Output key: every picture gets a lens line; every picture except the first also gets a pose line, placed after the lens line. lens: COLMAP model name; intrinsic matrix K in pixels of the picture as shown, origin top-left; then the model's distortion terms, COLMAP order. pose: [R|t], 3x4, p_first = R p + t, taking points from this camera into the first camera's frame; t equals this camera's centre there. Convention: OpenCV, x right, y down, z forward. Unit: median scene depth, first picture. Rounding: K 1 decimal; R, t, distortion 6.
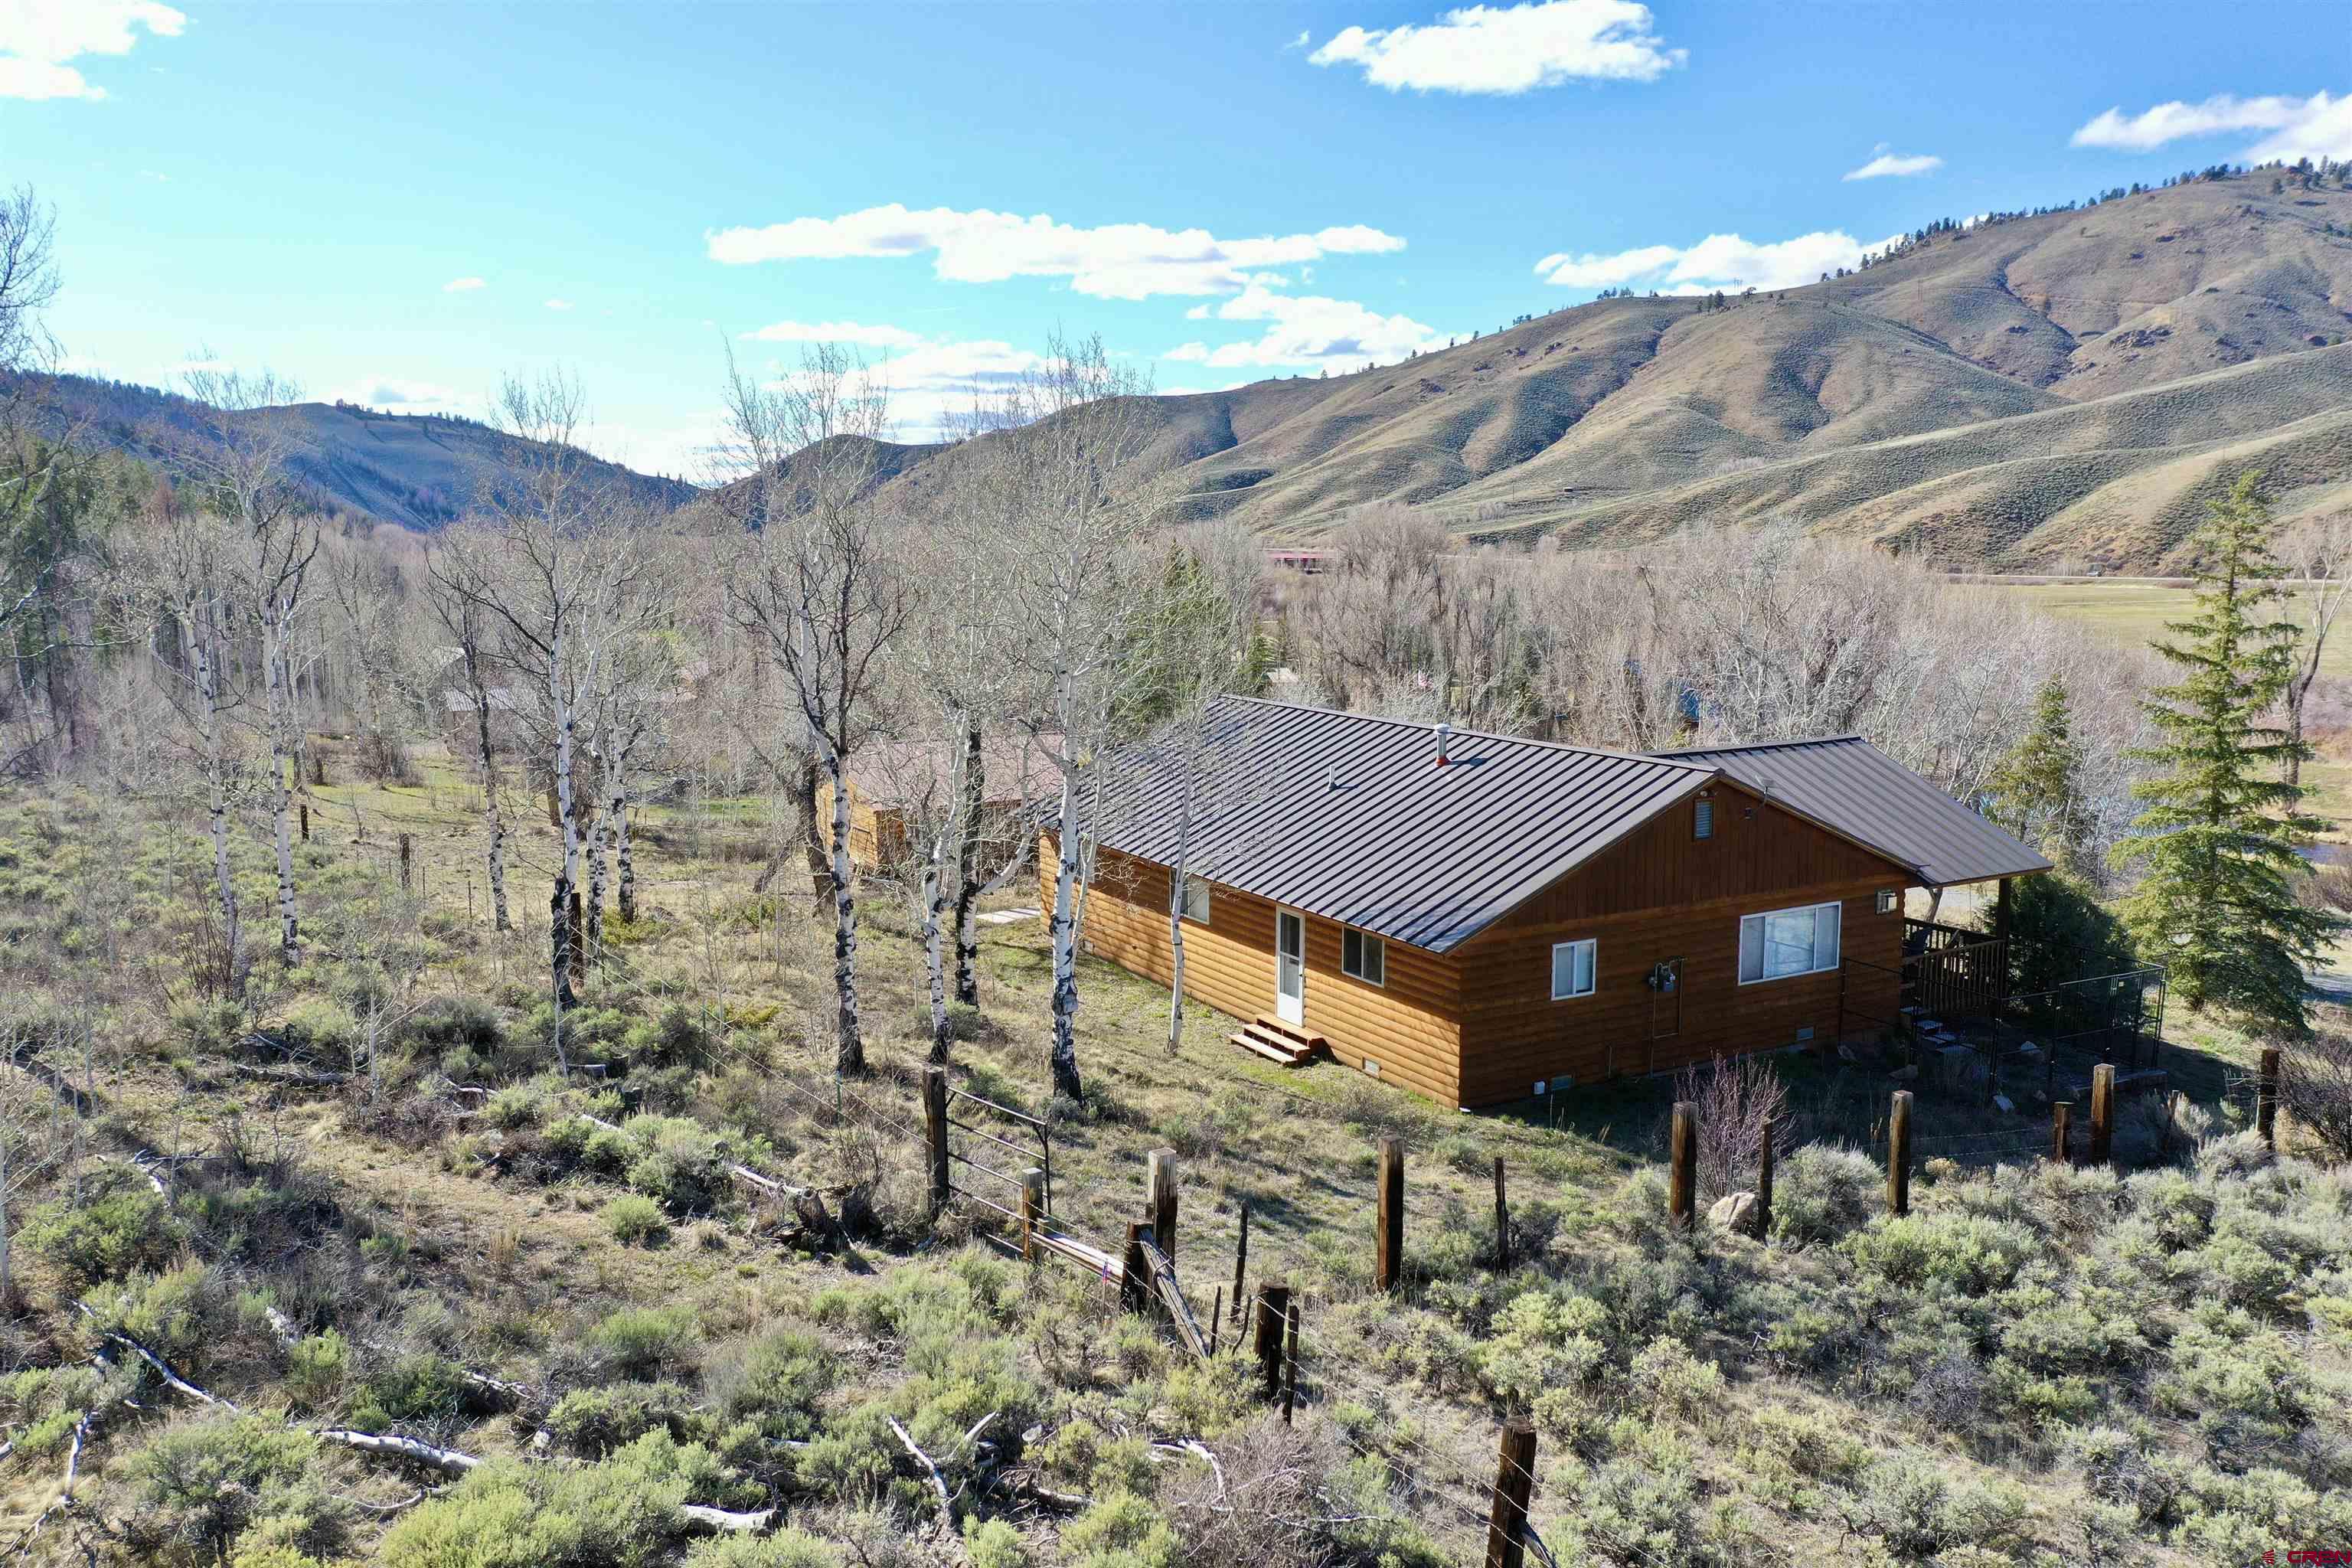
lens RADIAL K [[1910.0, 0, 1176.0], [0, 1910.0, 784.0], [0, 0, 1]] dist [0.004649, 0.007378]
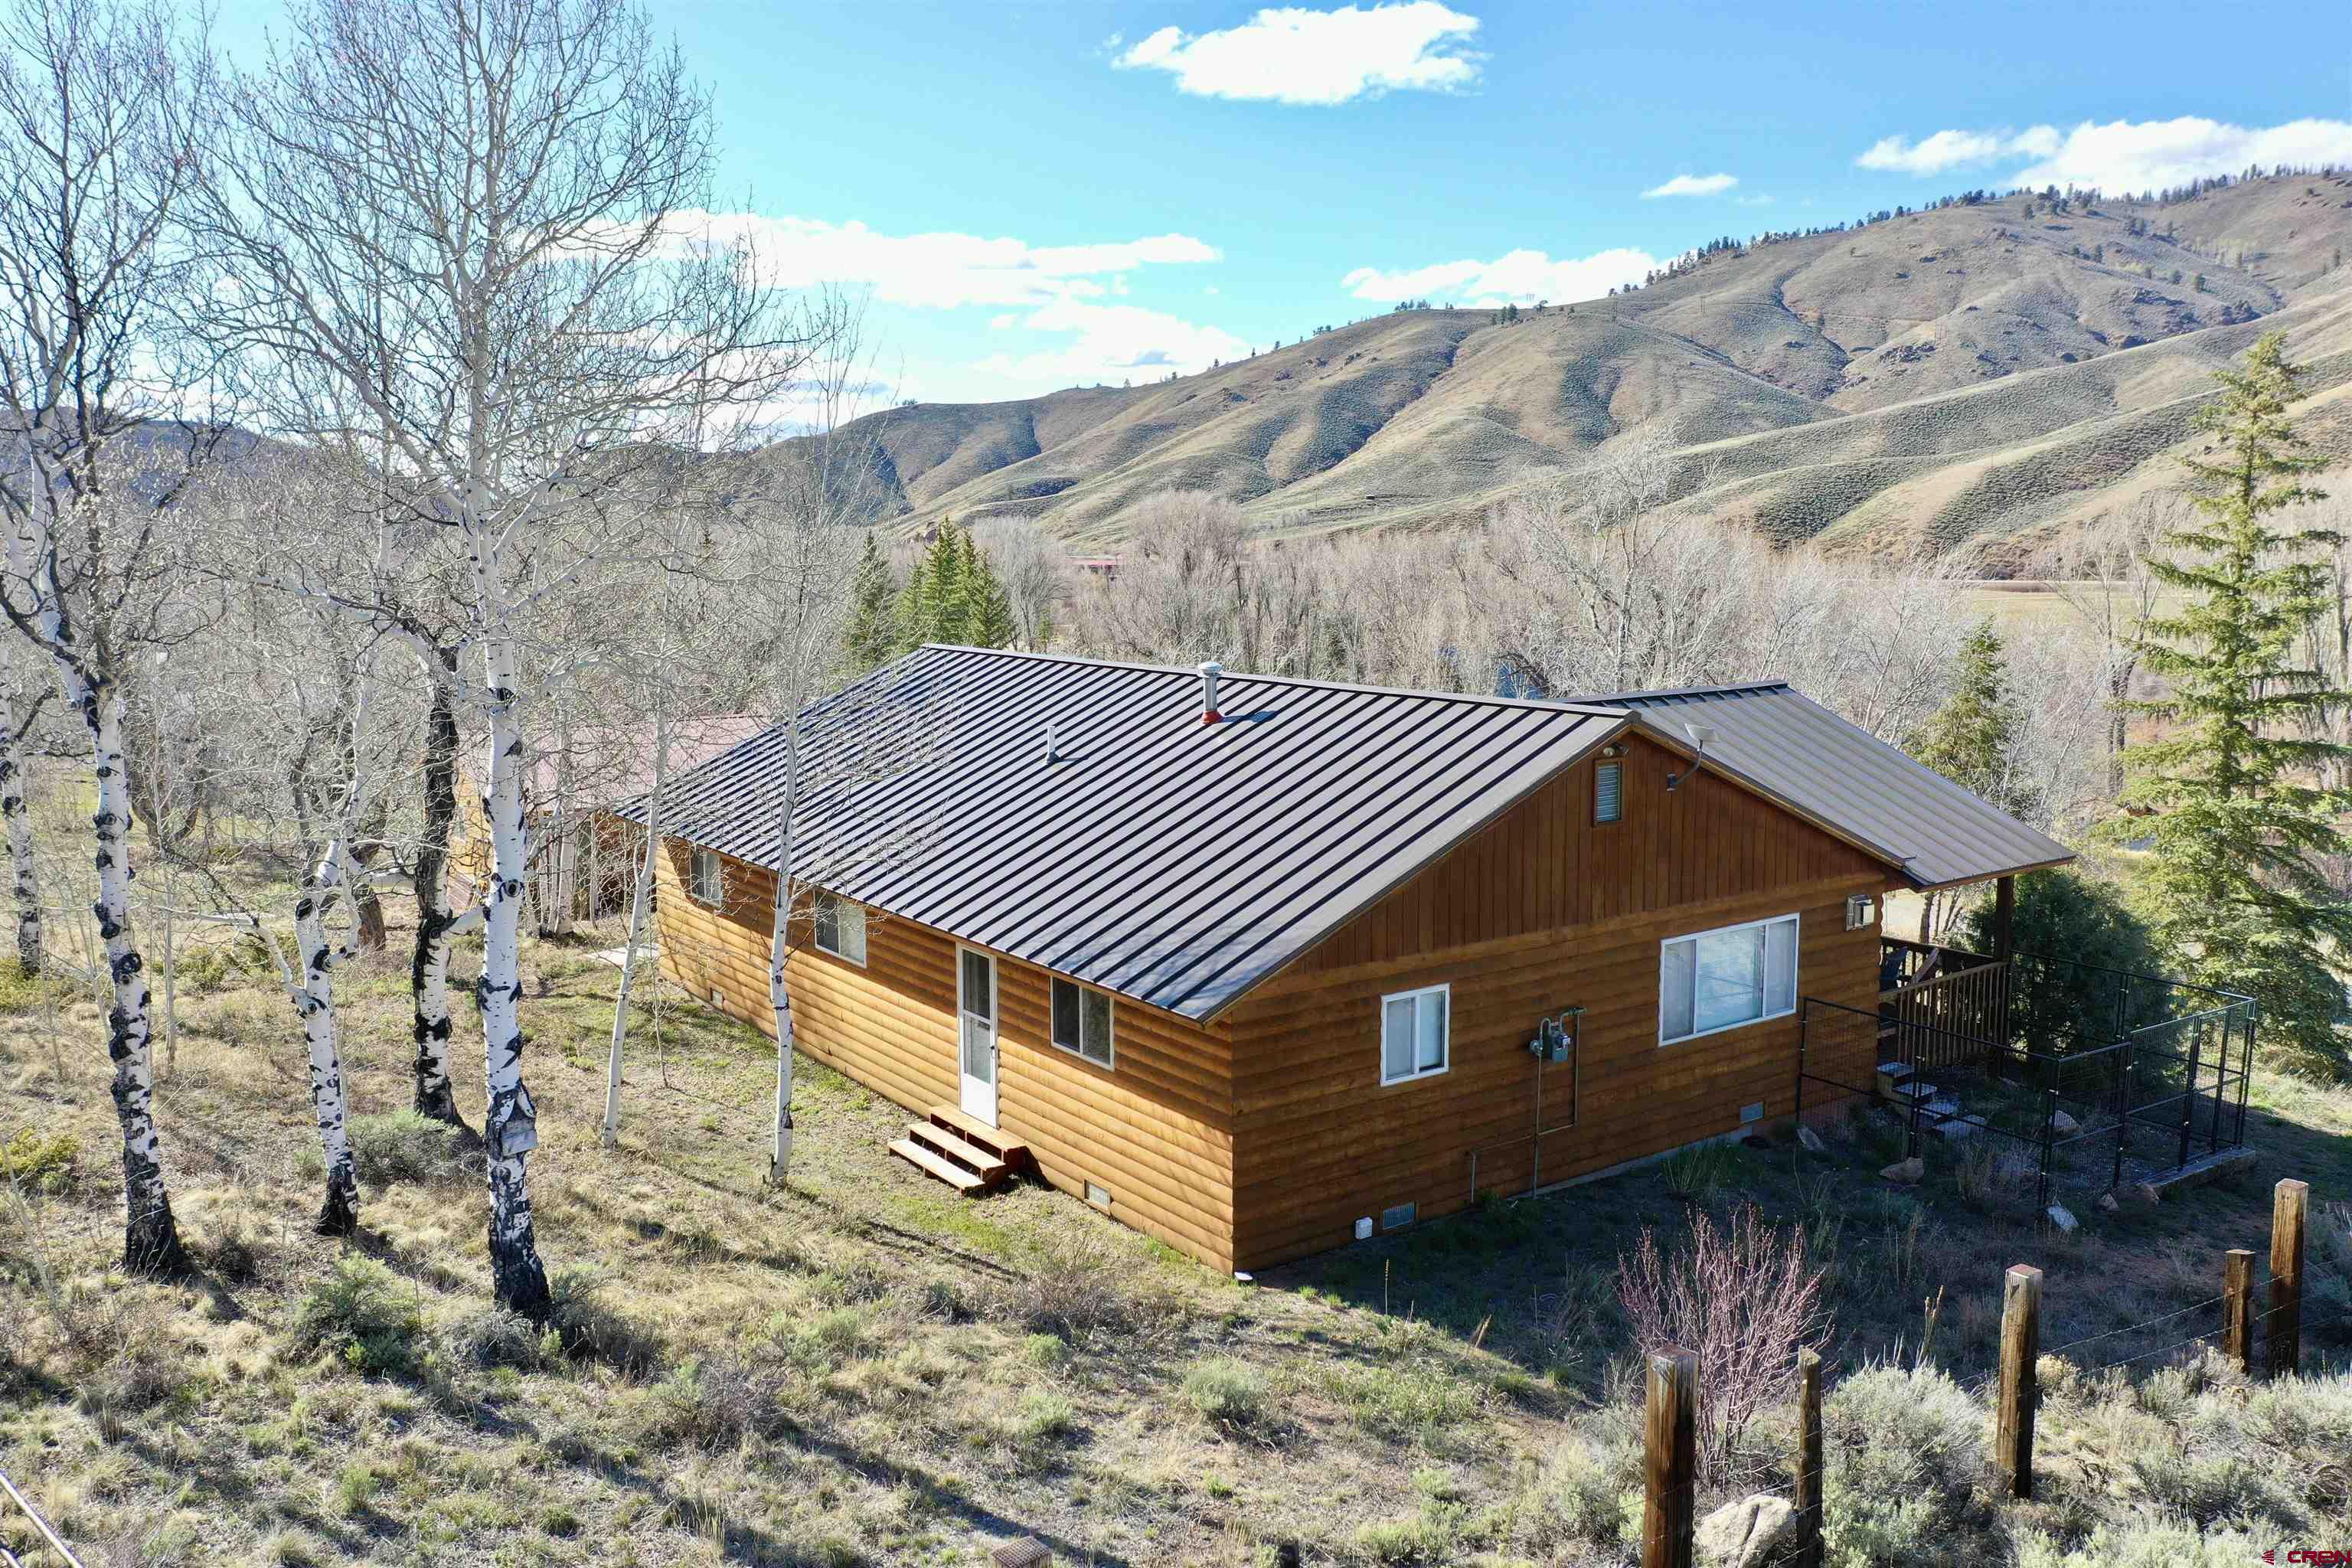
lens RADIAL K [[1910.0, 0, 1176.0], [0, 1910.0, 784.0], [0, 0, 1]] dist [0.004649, 0.007378]
pose [[0.994977, -0.014779, 0.099003, 0.058532], [0.015323, 0.999871, -0.004741, 0.014304], [-0.098920, 0.006234, 0.995076, 0.323264]]
